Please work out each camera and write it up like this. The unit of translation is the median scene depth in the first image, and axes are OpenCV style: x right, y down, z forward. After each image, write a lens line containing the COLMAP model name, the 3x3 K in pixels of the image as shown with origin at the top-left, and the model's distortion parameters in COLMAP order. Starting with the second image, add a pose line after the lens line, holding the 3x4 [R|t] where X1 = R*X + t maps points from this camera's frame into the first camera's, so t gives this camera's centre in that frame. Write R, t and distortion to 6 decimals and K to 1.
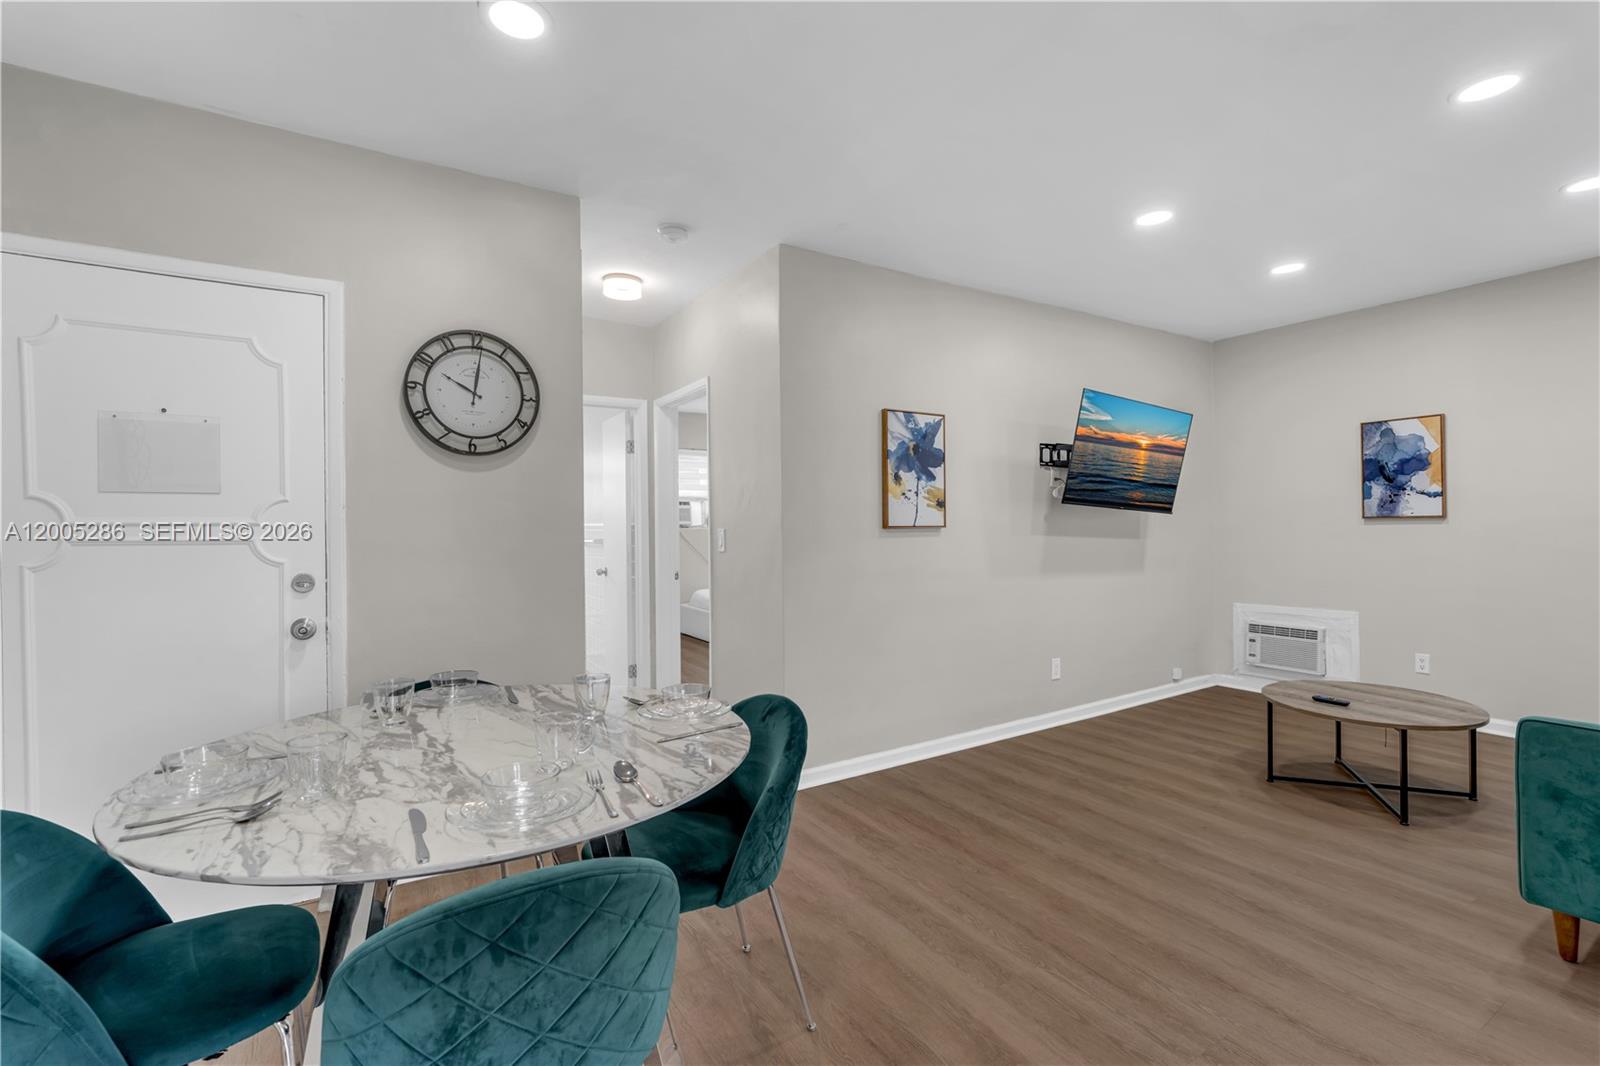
lens RADIAL K [[714.6, 0, 808.2], [0, 714.6, 523.3], [0, 0, 1]] dist [-0.001249, 0.001357]
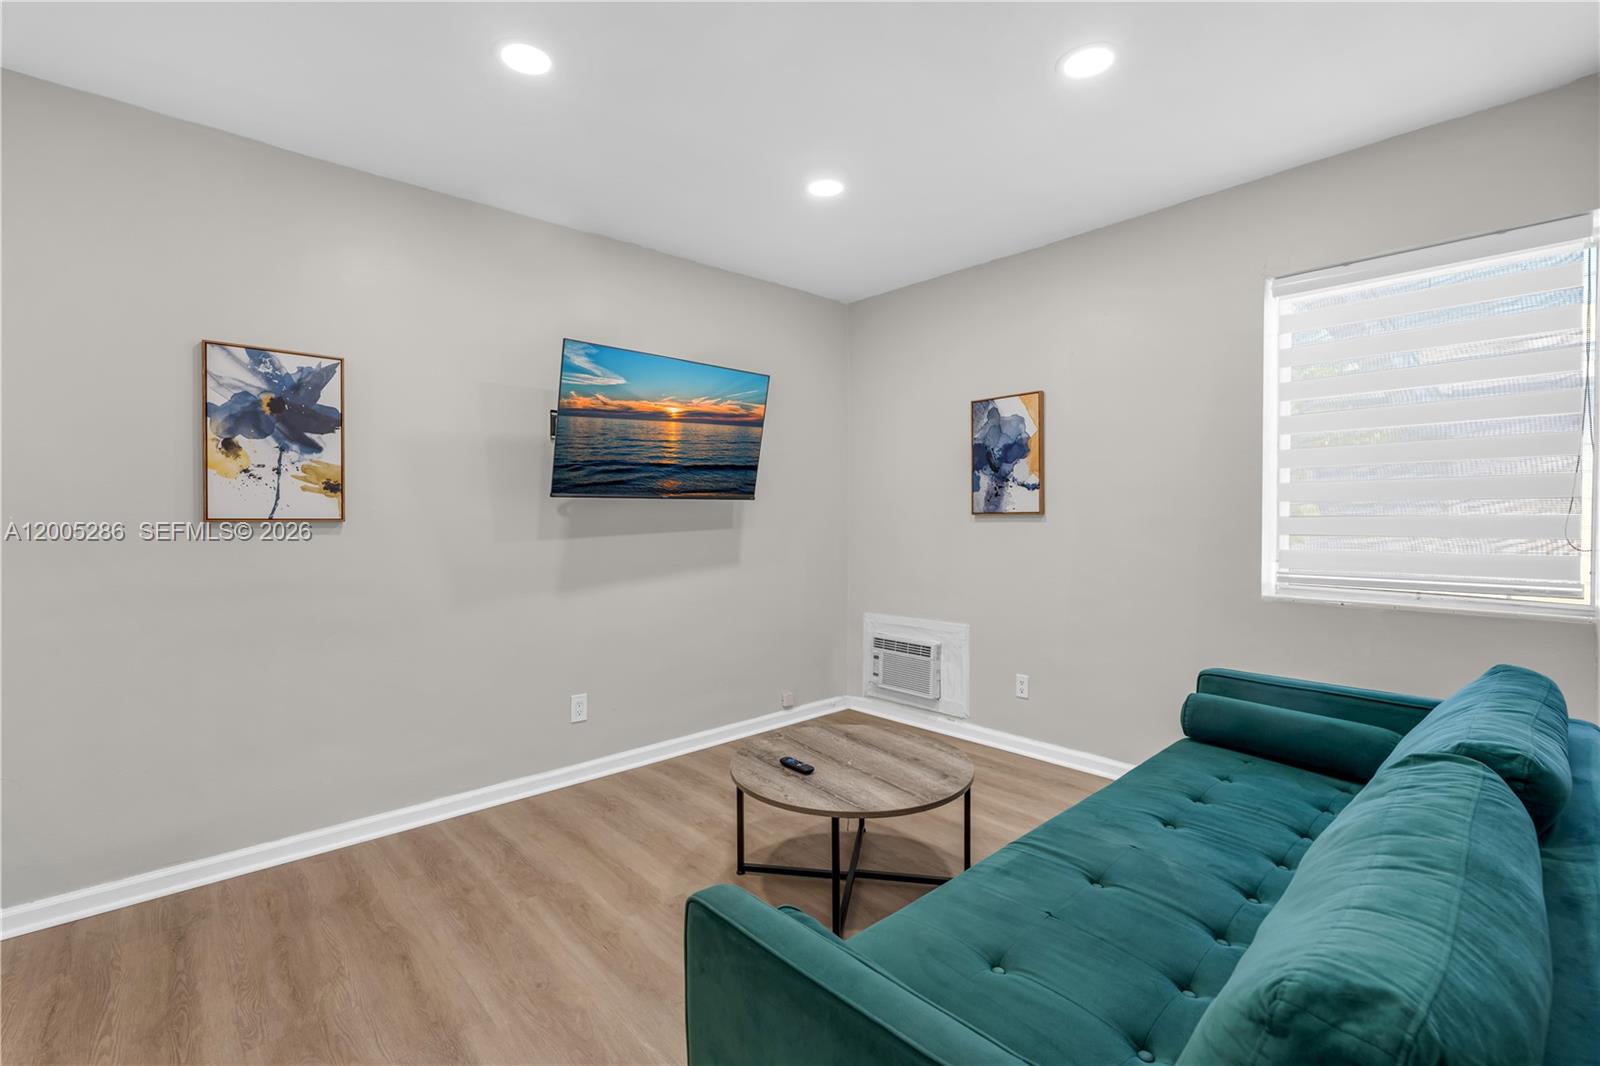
lens RADIAL K [[714.6, 0, 795.2], [0, 714.6, 516.3], [0, 0, 1]] dist [-0.001249, 0.001357]
pose [[0.987405, 0.003429, 0.158175, 0.453696], [-0.004411, 0.999973, 0.005854, -0.008732], [-0.158151, -0.006478, 0.987394, 0.206140]]
